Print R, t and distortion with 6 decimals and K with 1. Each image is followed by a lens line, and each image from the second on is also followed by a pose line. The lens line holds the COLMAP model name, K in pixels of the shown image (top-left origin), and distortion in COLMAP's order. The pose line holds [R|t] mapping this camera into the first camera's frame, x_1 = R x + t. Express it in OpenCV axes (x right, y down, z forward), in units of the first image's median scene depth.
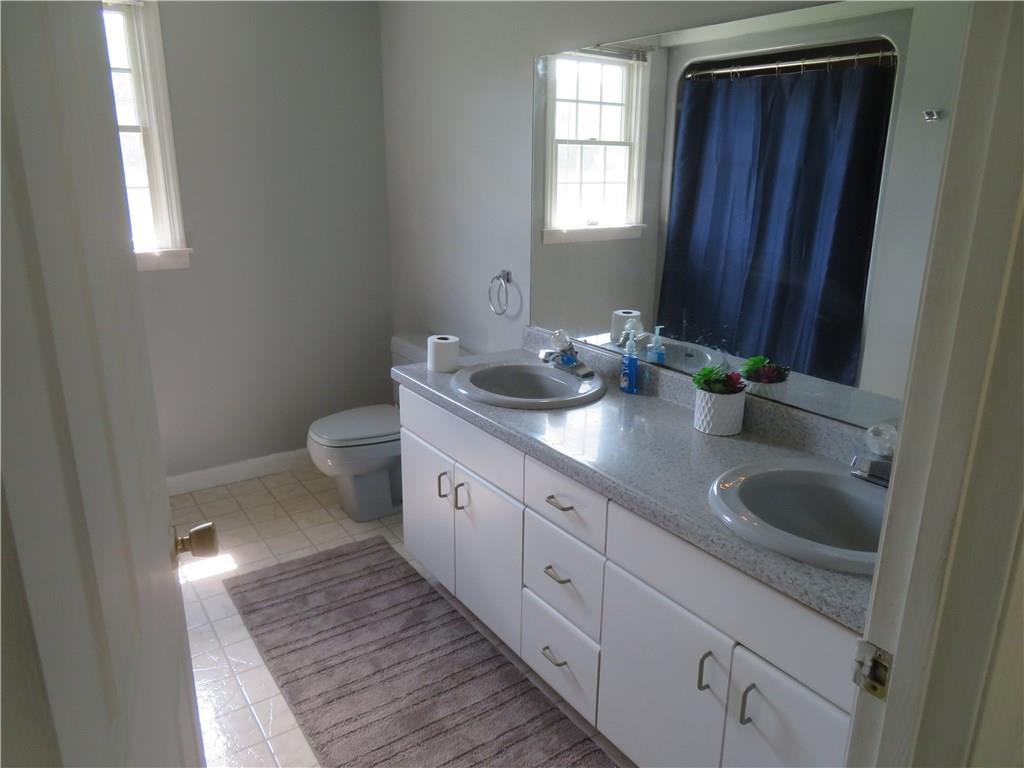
lens RADIAL K [[738.9, 0, 511.9], [0, 738.9, 385.2], [0, 0, 1]] dist [-0.001815, -0.003037]
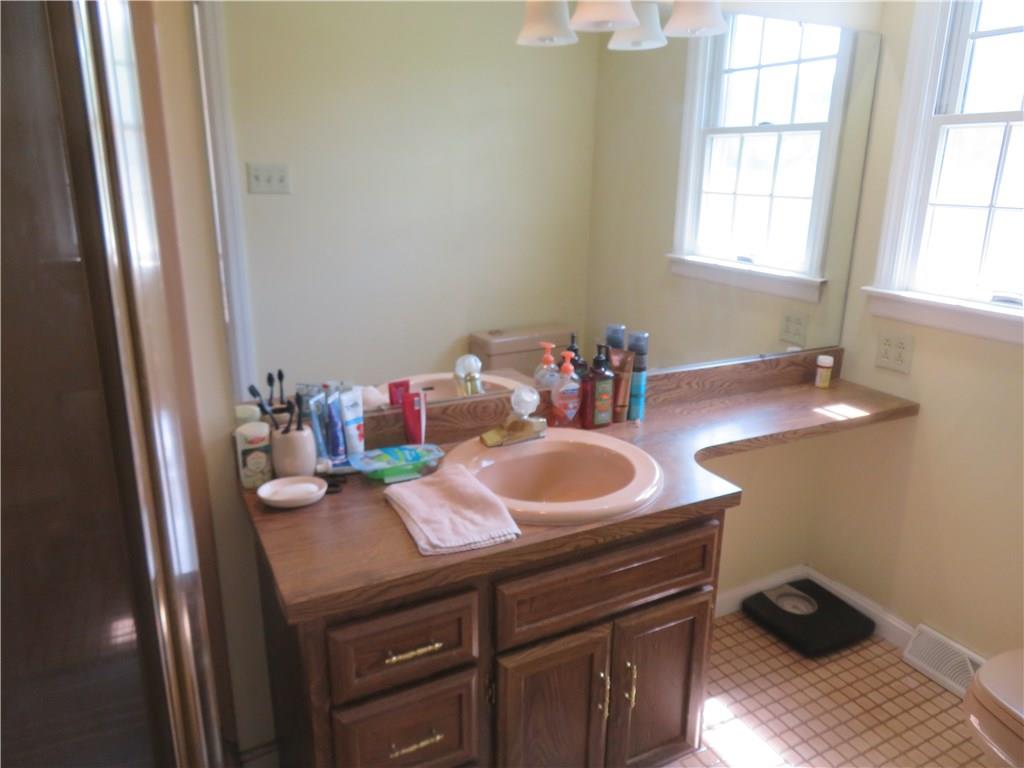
lens RADIAL K [[738.9, 0, 510.8], [0, 738.9, 382.9], [0, 0, 1]] dist [-0.001815, -0.003037]
pose [[-0.126698, 0.278085, -0.952164, 0.753322], [-0.285474, 0.909066, 0.303484, -0.258357], [0.949975, 0.310269, -0.035791, 0.872182]]
